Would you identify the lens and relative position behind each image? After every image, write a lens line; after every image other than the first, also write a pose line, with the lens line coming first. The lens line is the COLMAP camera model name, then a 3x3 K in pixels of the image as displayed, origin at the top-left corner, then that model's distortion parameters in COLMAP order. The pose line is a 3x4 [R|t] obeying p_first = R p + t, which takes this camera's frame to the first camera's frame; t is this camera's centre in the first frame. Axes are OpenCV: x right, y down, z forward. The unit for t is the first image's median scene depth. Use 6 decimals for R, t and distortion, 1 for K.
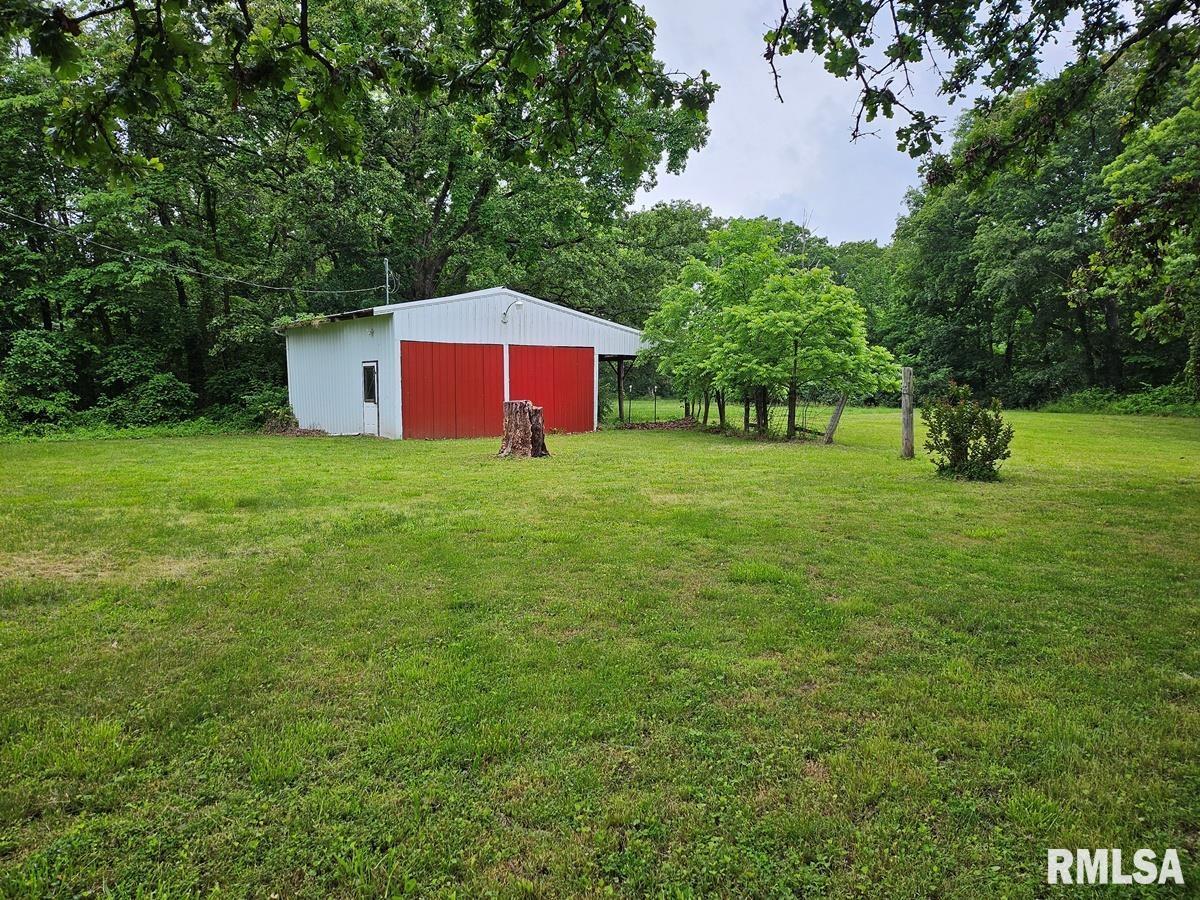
lens RADIAL K [[834.9, 0, 593.8], [0, 834.9, 452.0], [0, 0, 1]] dist [0.052694, -0.057234]
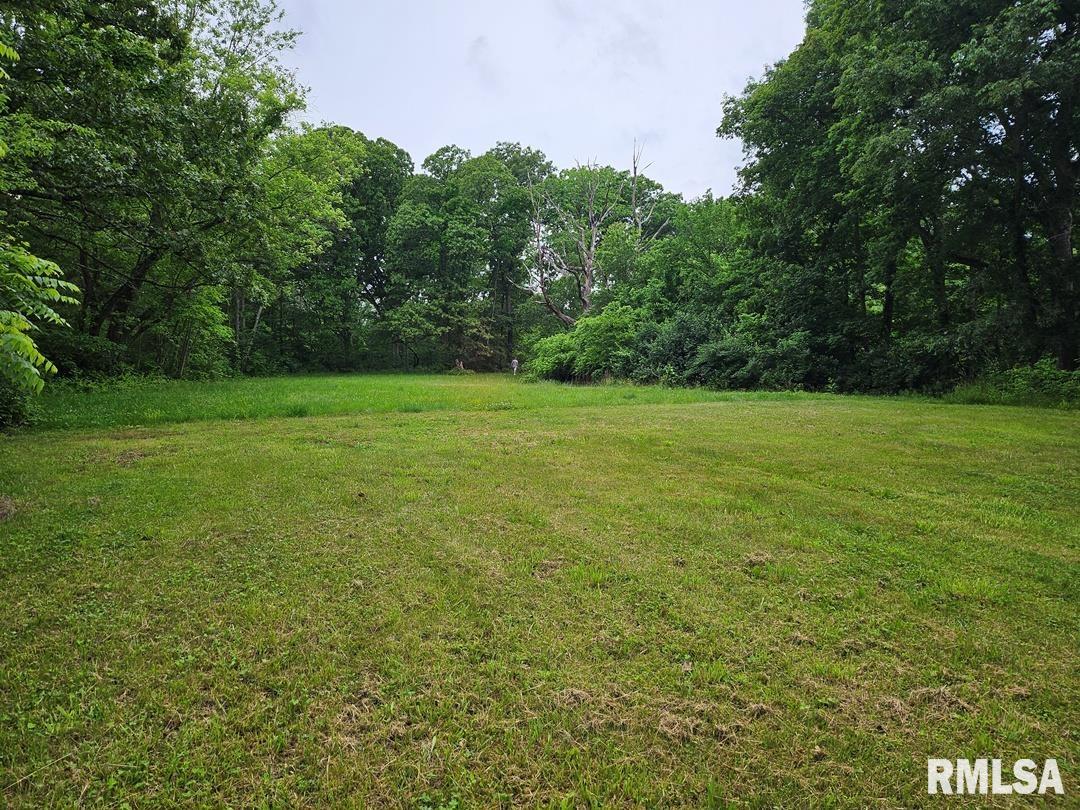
lens RADIAL K [[751.4, 0, 536.6], [0, 751.4, 410.3], [0, 0, 1]] dist [0.052694, -0.057234]
pose [[0.999331, -0.000078, 0.036572, 0.174177], [0.000498, 0.999934, -0.011455, -0.026643], [-0.036568, 0.011466, 0.999265, 0.375801]]
